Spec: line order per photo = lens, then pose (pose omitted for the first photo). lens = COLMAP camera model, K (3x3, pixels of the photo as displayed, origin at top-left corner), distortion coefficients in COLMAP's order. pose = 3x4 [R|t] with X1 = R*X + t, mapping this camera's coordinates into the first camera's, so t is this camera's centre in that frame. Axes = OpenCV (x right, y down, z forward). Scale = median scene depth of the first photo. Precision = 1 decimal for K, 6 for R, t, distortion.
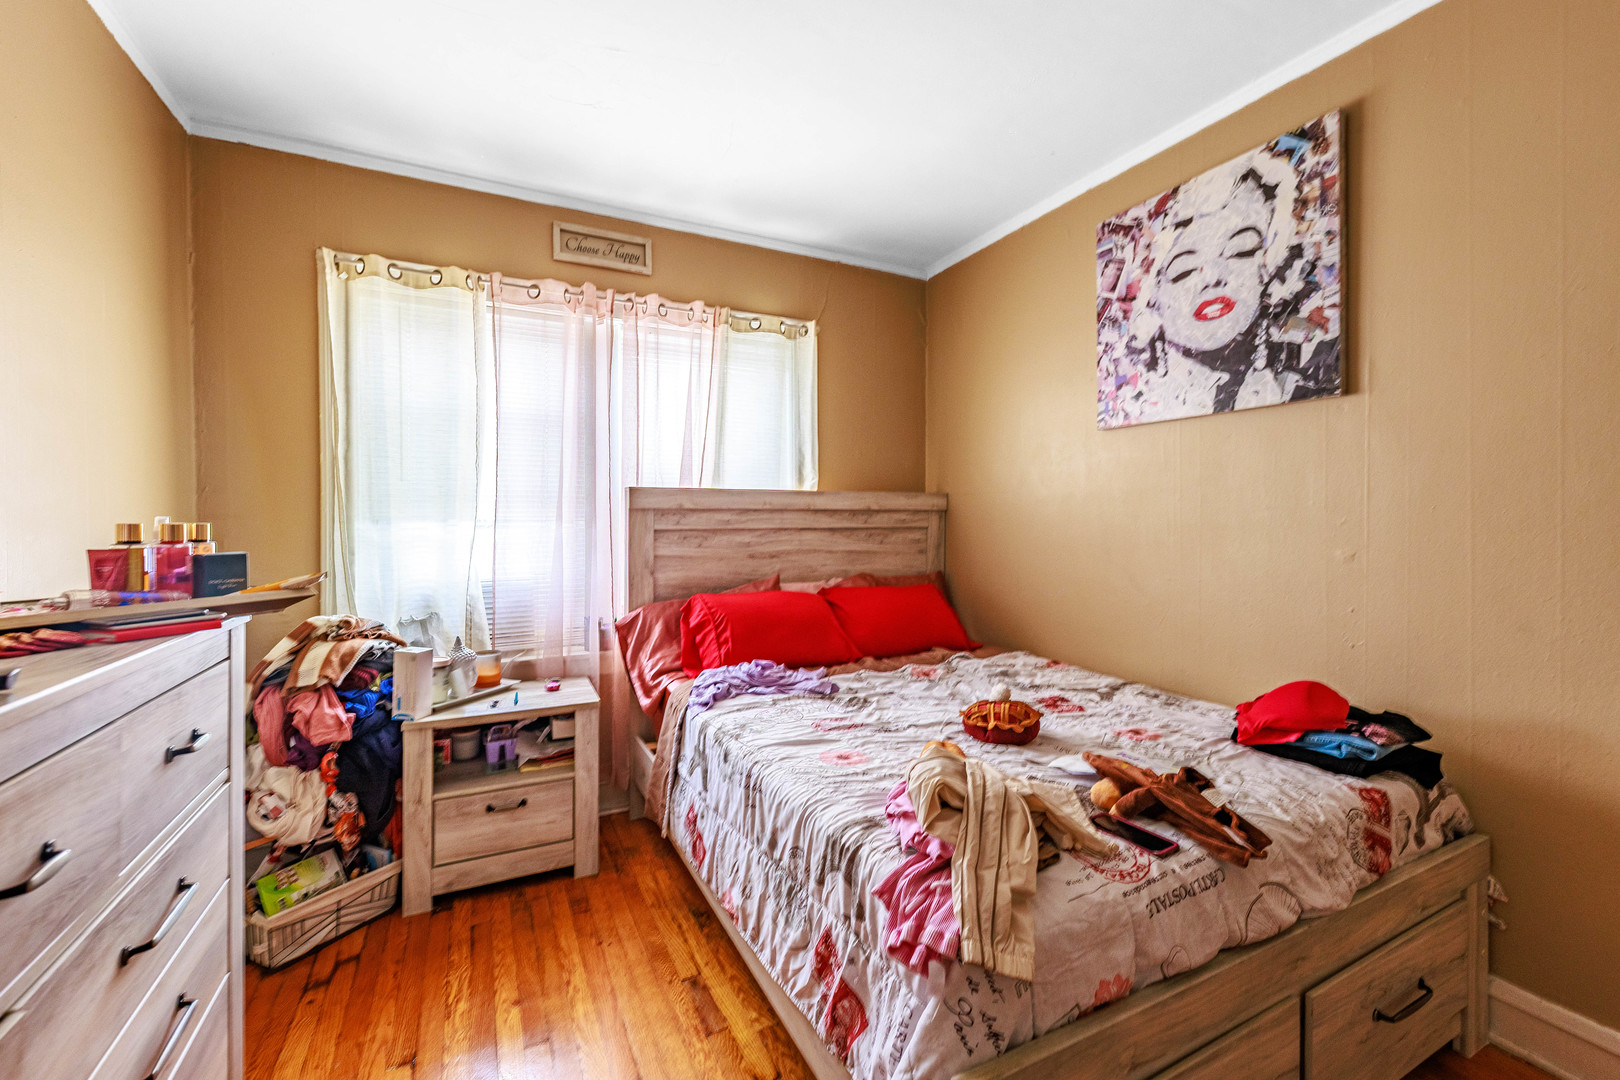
lens RADIAL K [[661.8, 0, 782.3], [0, 661.8, 517.7], [0, 0, 1]] dist [0.004530, -0.000509]
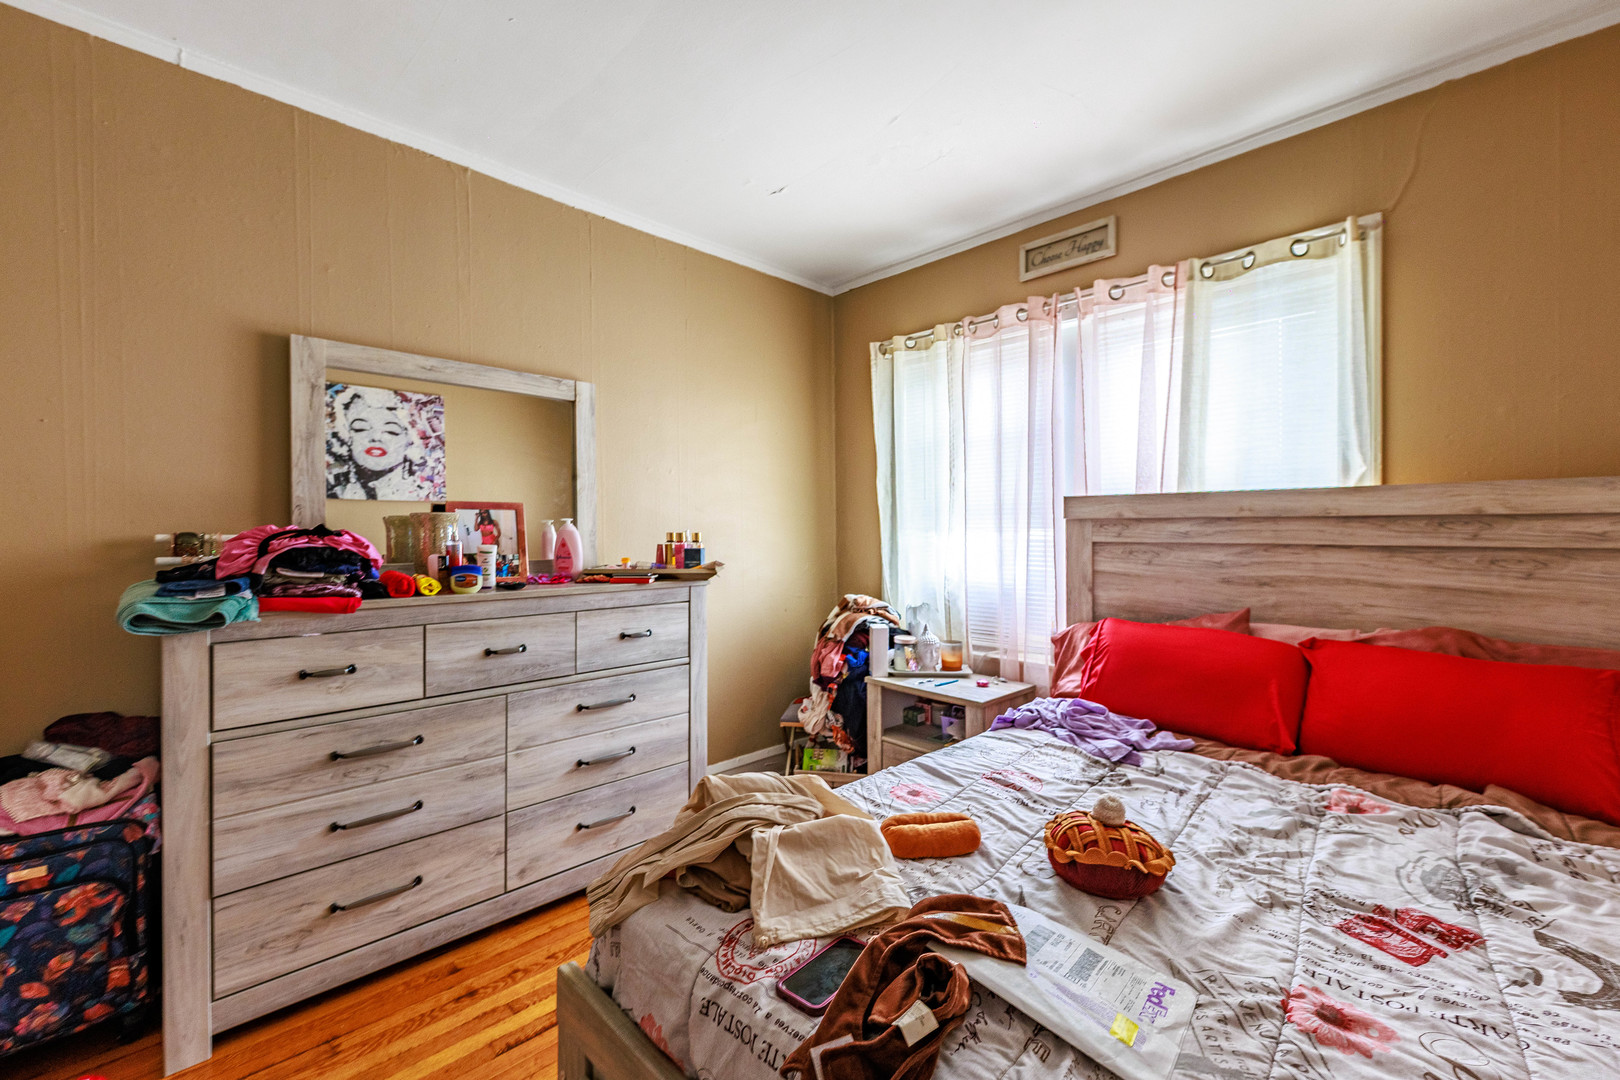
lens RADIAL K [[661.8, 0, 803.0], [0, 661.8, 534.0], [0, 0, 1]] dist [0.004530, -0.000509]
pose [[0.317298, 0.009428, -0.948279, 0.537496], [0.003090, 0.999935, 0.010975, -0.004149], [0.948321, -0.006412, 0.317249, 0.334029]]
